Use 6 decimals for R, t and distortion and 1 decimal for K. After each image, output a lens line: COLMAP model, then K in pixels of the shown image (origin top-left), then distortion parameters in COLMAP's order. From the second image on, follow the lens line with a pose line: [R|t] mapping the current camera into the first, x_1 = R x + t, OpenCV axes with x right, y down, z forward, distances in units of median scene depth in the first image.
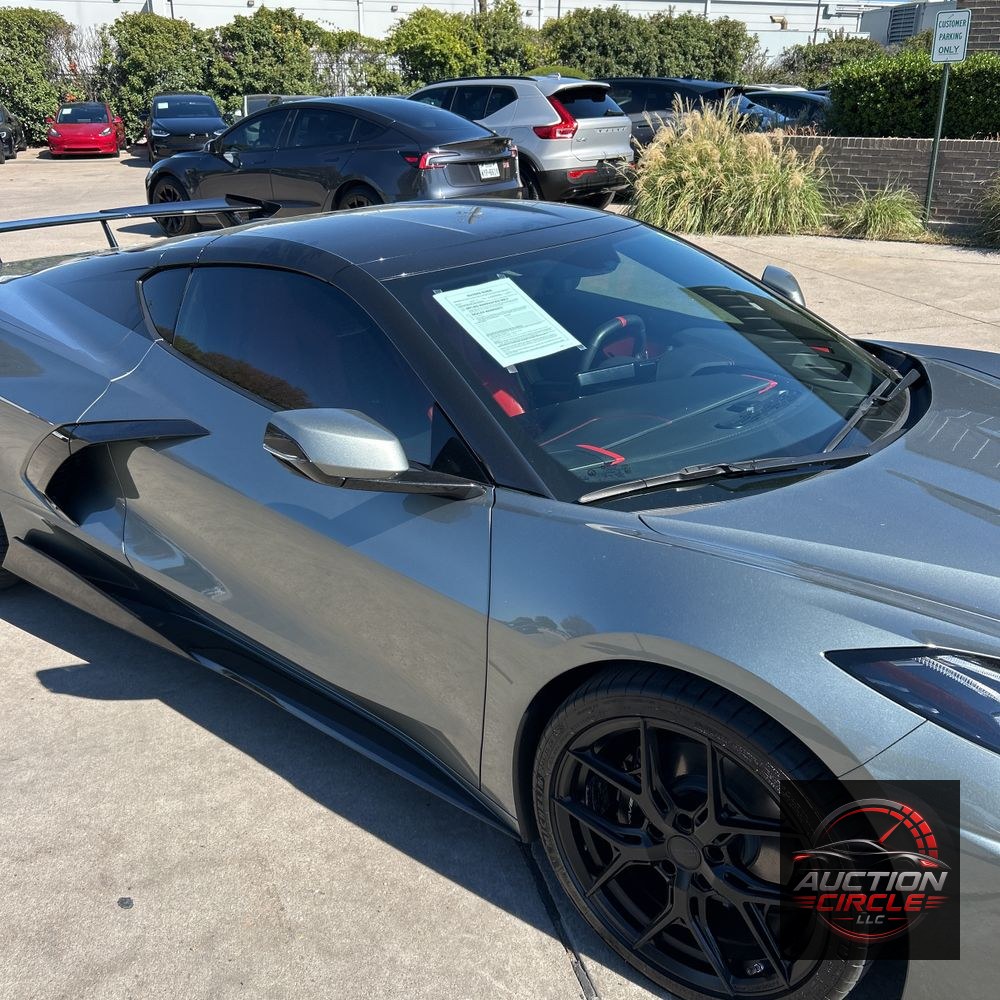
lens RADIAL K [[1010.2, 0, 475.8], [0, 1010.2, 508.9], [0, 0, 1]] dist [0.009077, 0.016389]
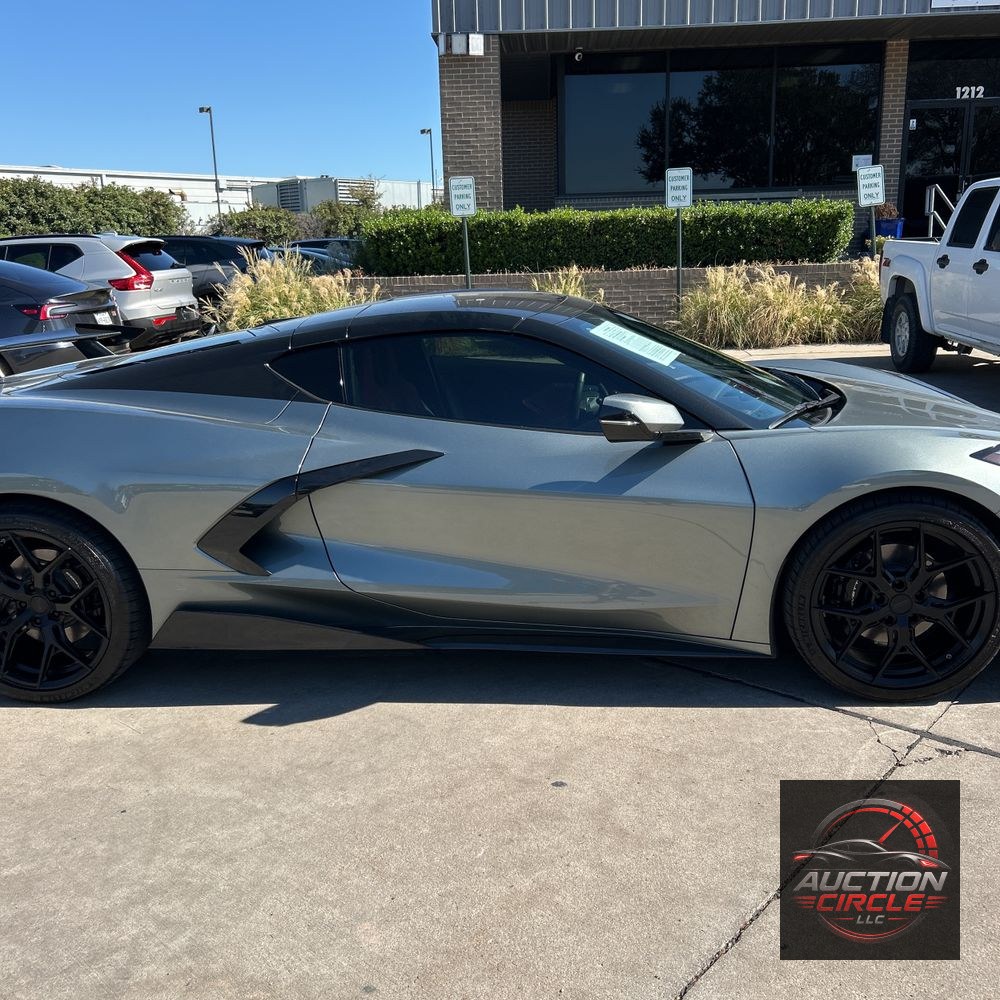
lens RADIAL K [[1021.1, 0, 496.2], [0, 1021.1, 517.6], [0, 0, 1]] dist [0.000394, 0.013488]
pose [[0.838788, -0.162842, 0.519535, -0.077134], [0.235064, 0.969021, -0.075782, 0.010194], [-0.491100, 0.185689, 0.851082, -0.010477]]
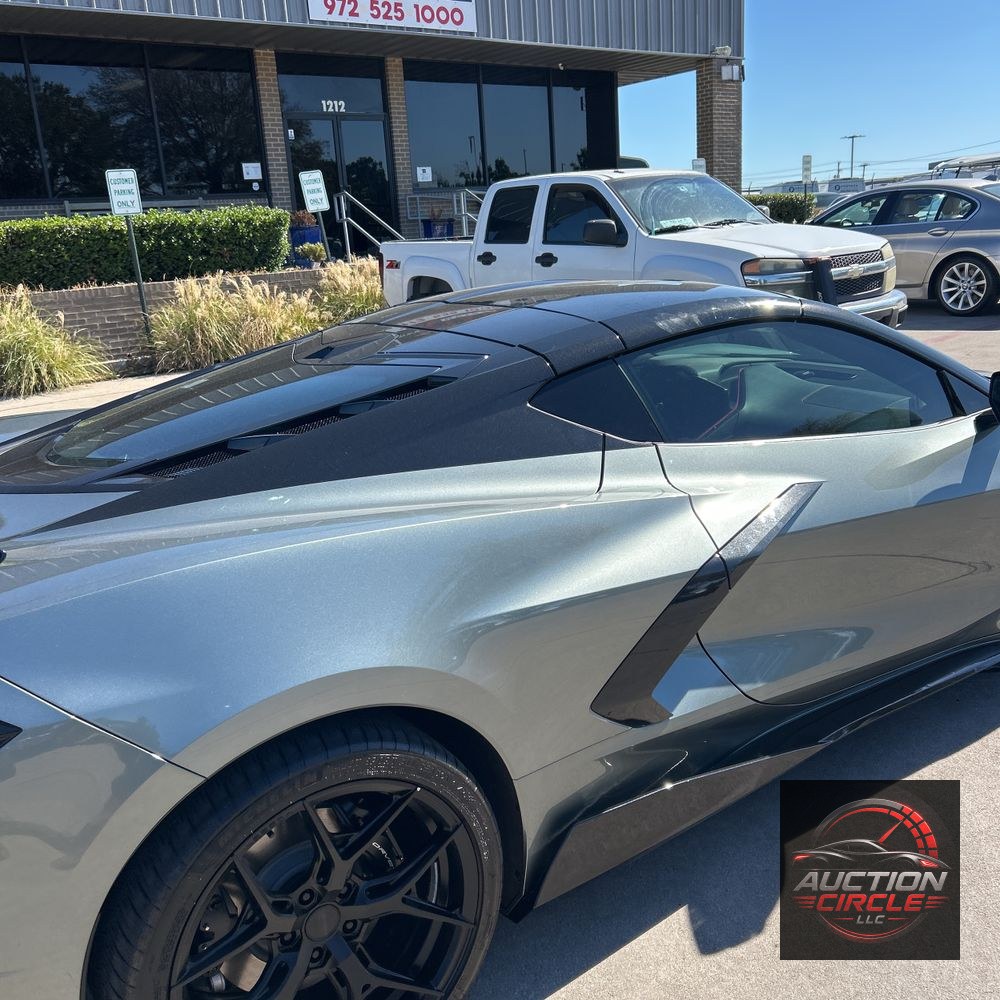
lens RADIAL K [[1015.7, 0, 493.6], [0, 1015.7, 512.8], [0, 0, 1]] dist [0.045987, -0.083046]
pose [[0.272763, -0.273462, 0.922398, -0.108049], [0.425170, 0.894313, 0.139409, -0.027641], [-0.863036, 0.354150, 0.360203, 0.080356]]
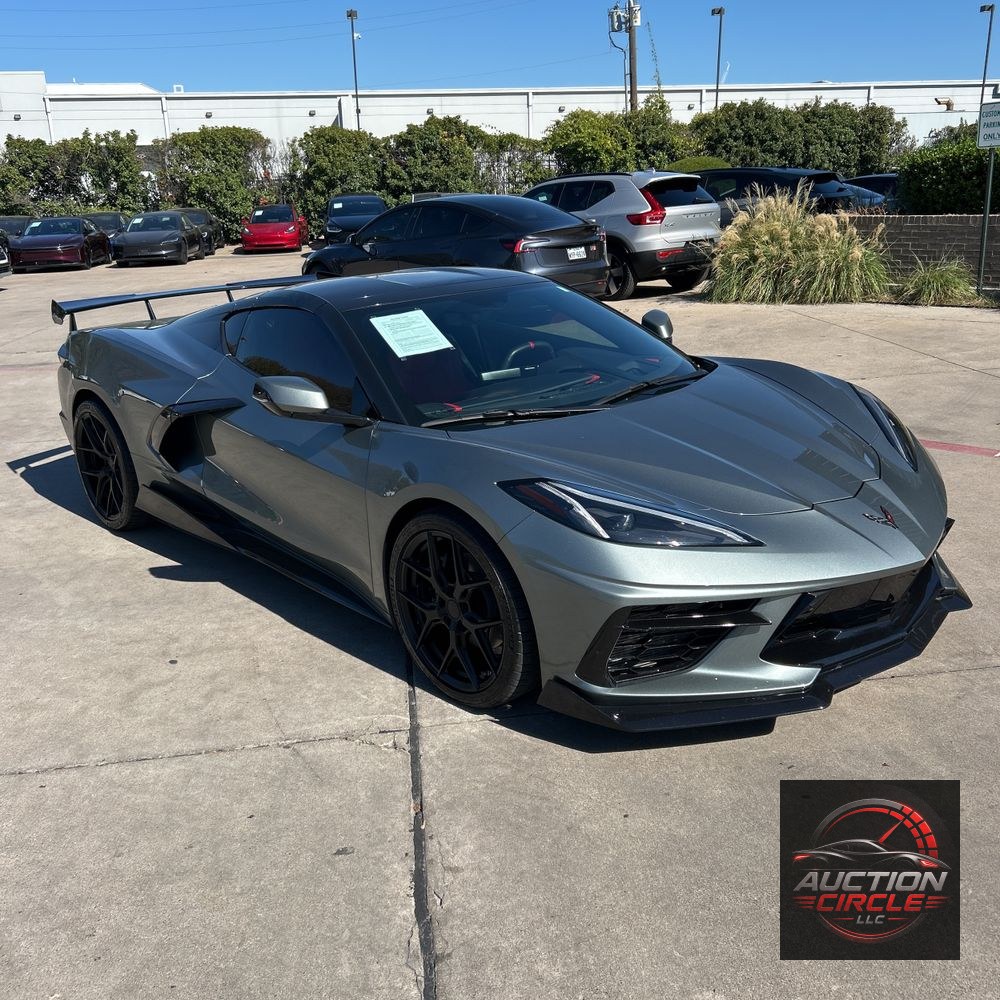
lens RADIAL K [[1001.4, 0, 492.1], [0, 1001.4, 500.7], [0, 0, 1]] dist [0.043048, -0.037310]
pose [[0.988409, 0.013609, -0.151200, 0.033482], [-0.026515, 0.996140, -0.083676, 0.018059], [0.149478, 0.086715, 0.984955, -0.047569]]
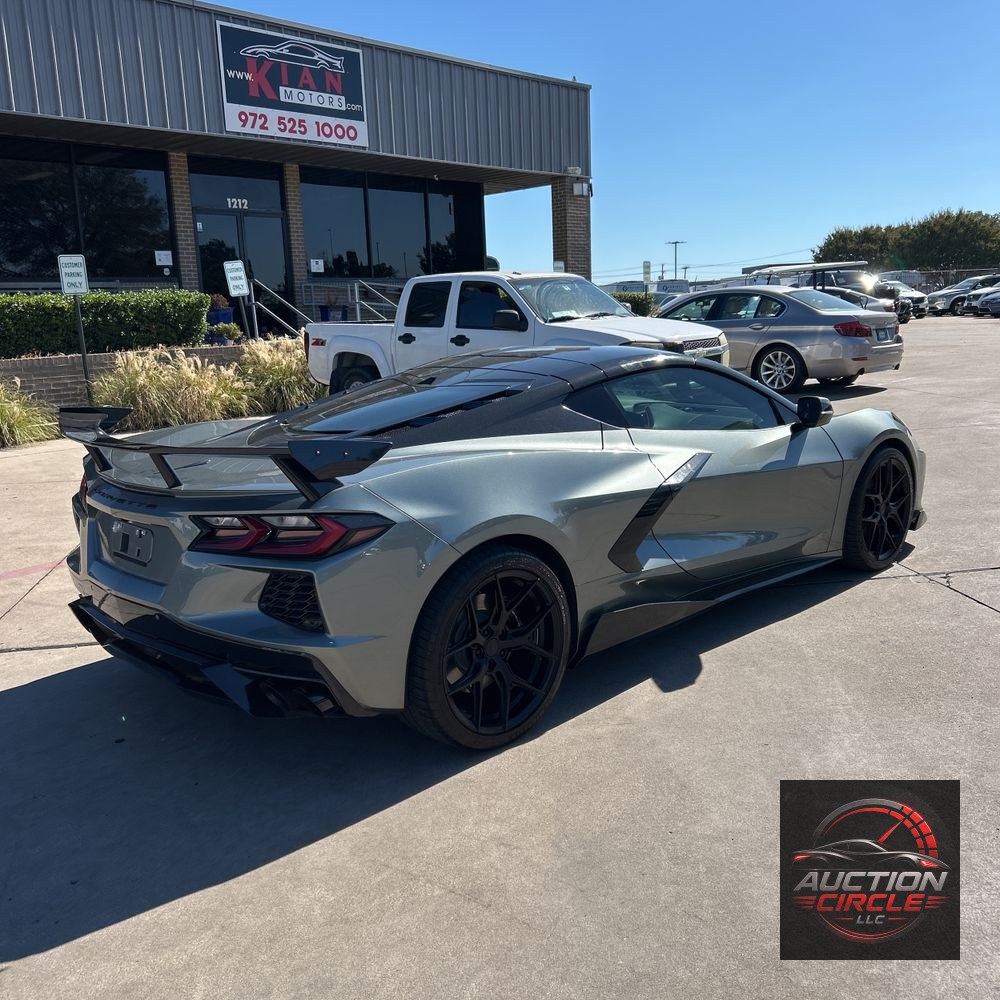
lens RADIAL K [[1015.7, 0, 493.6], [0, 1015.7, 512.8], [0, 0, 1]] dist [0.045987, -0.083046]
pose [[0.124179, -0.196800, 0.972548, -0.176608], [0.413739, 0.901135, 0.129522, -0.031933], [-0.901887, 0.386297, 0.193326, 0.089788]]
